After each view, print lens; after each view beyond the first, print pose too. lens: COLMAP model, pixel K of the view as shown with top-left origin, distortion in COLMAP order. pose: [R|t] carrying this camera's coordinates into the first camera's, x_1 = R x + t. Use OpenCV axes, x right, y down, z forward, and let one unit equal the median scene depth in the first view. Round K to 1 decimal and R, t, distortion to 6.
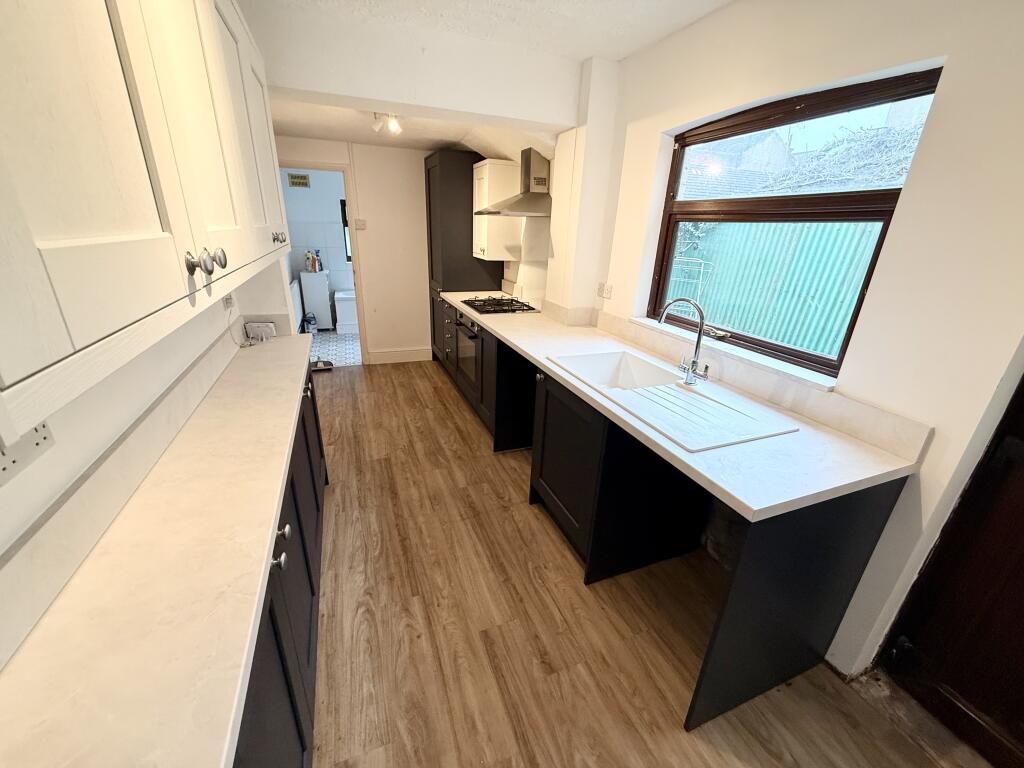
lens RADIAL K [[408.8, 0, 510.2], [0, 408.8, 383.9], [0, 0, 1]] dist [-0.000735, 0.000232]
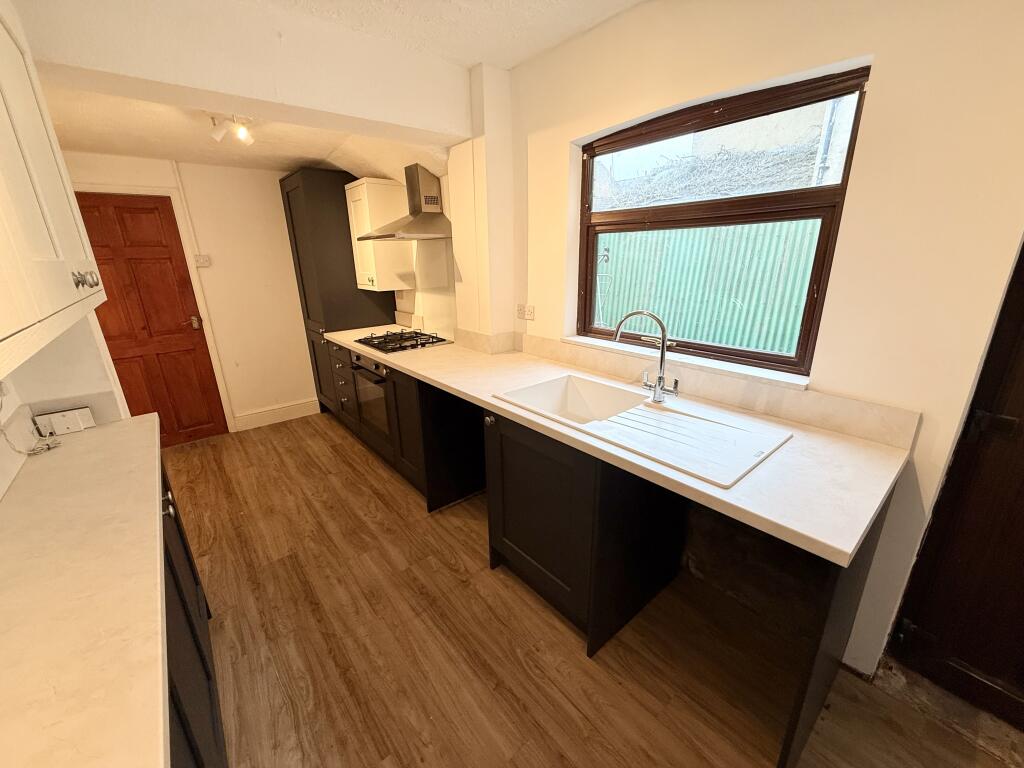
lens RADIAL K [[408.8, 0, 510.2], [0, 408.8, 383.9], [0, 0, 1]] dist [-0.000735, 0.000232]
pose [[0.948172, -0.148016, 0.281177, -0.102887], [0.164131, 0.985834, -0.034518, -0.049949], [-0.272085, 0.078879, 0.959035, 0.163640]]
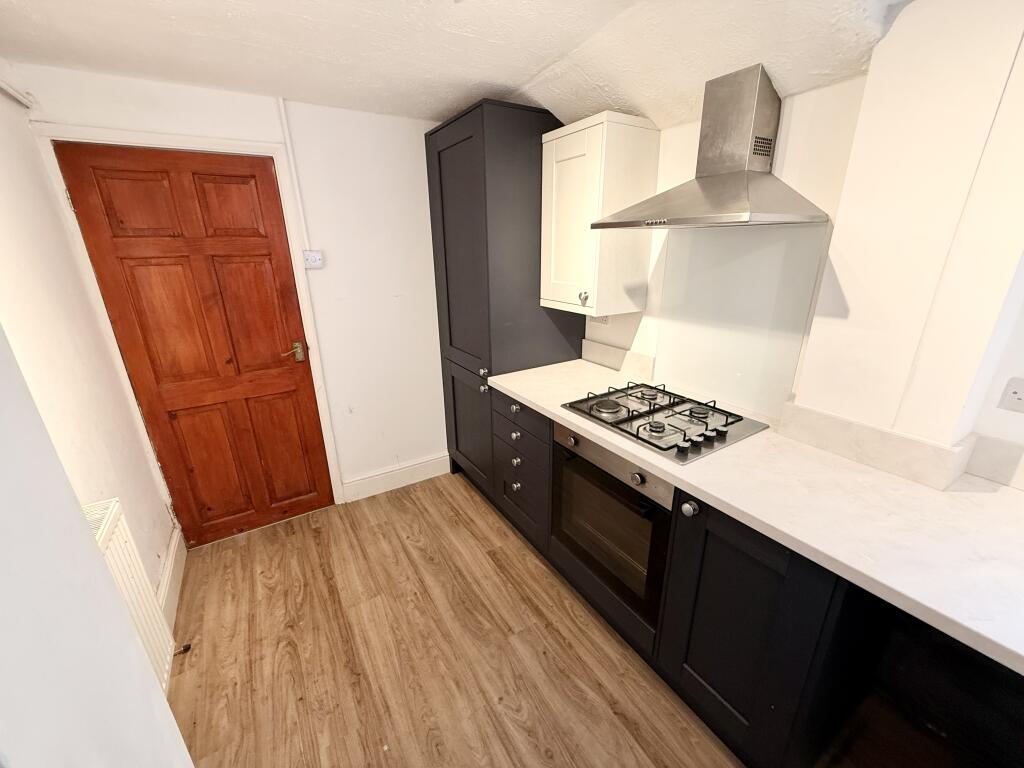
lens RADIAL K [[408.8, 0, 510.2], [0, 408.8, 383.9], [0, 0, 1]] dist [-0.000735, 0.000232]
pose [[0.982465, -0.104525, 0.154395, -0.396102], [0.110443, 0.993422, -0.030244, -0.344542], [-0.150218, 0.046765, 0.987546, 0.829076]]
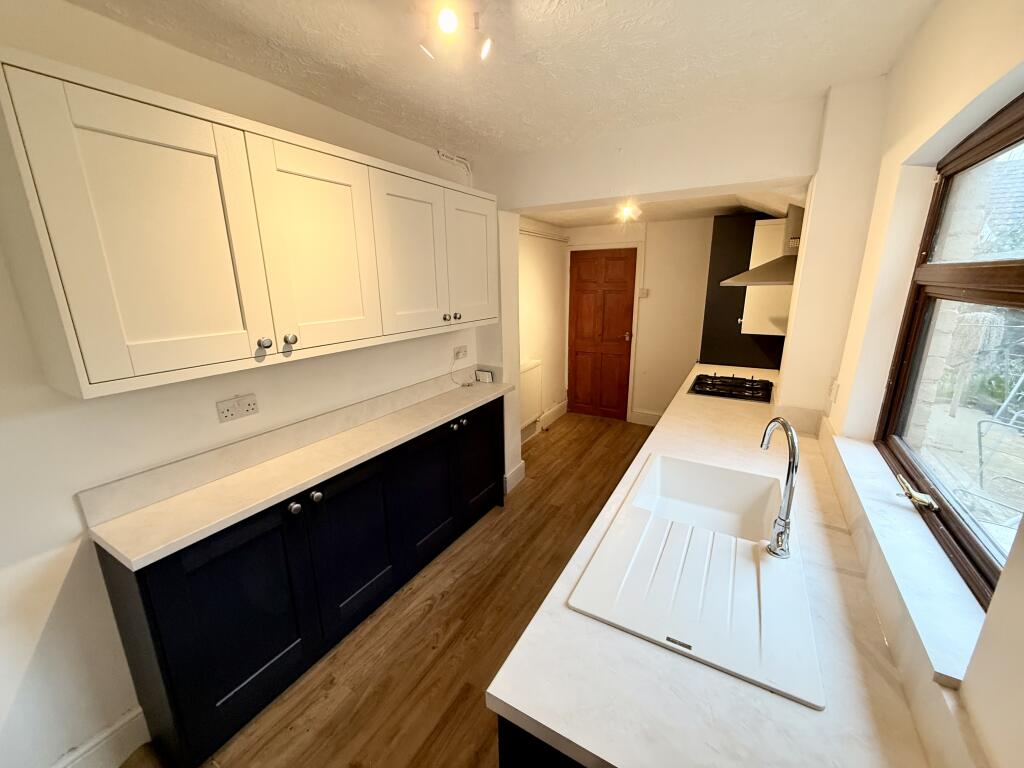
lens RADIAL K [[408.3, 0, 509.0], [0, 408.3, 384.3], [0, 0, 1]] dist [0.000995, 0.000254]
pose [[0.620666, 0.154451, -0.768712, 0.498798], [-0.250186, 0.968169, -0.007476, -0.115077], [0.743089, 0.196961, 0.639551, 0.186140]]
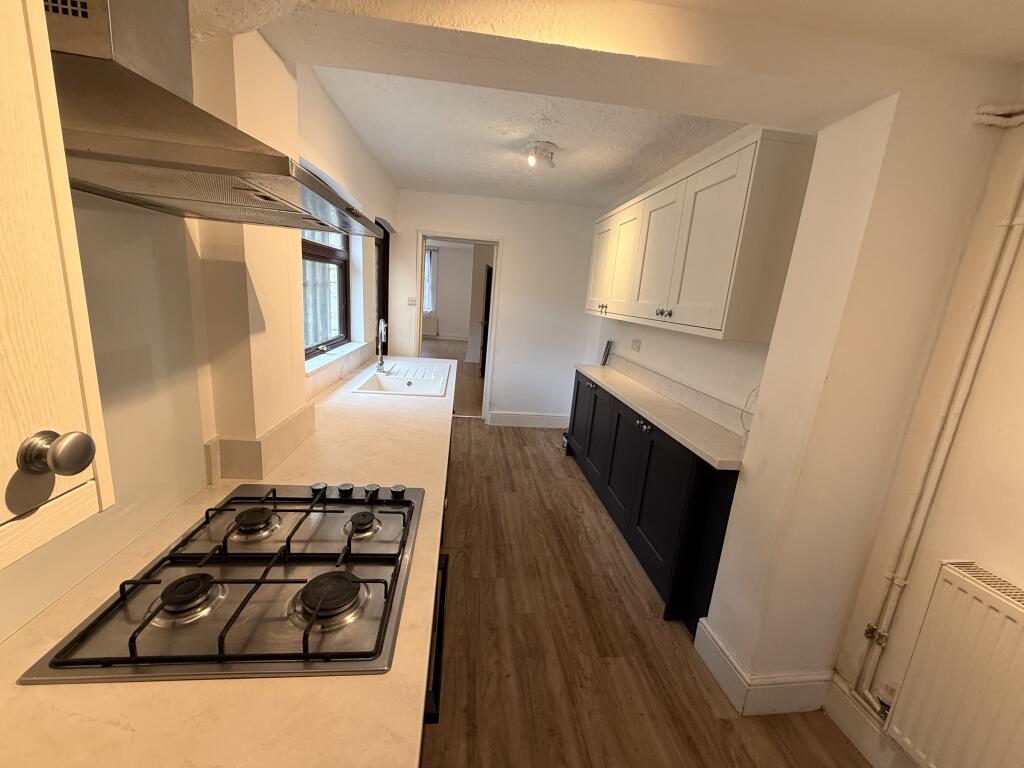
lens RADIAL K [[408.8, 0, 510.2], [0, 408.8, 383.9], [0, 0, 1]] dist [-0.000735, 0.000232]
pose [[-0.957219, -0.166750, 0.236488, -0.304786], [-0.009898, 0.835655, 0.549165, -0.636144], [-0.289196, 0.523331, -0.801555, 1.665080]]
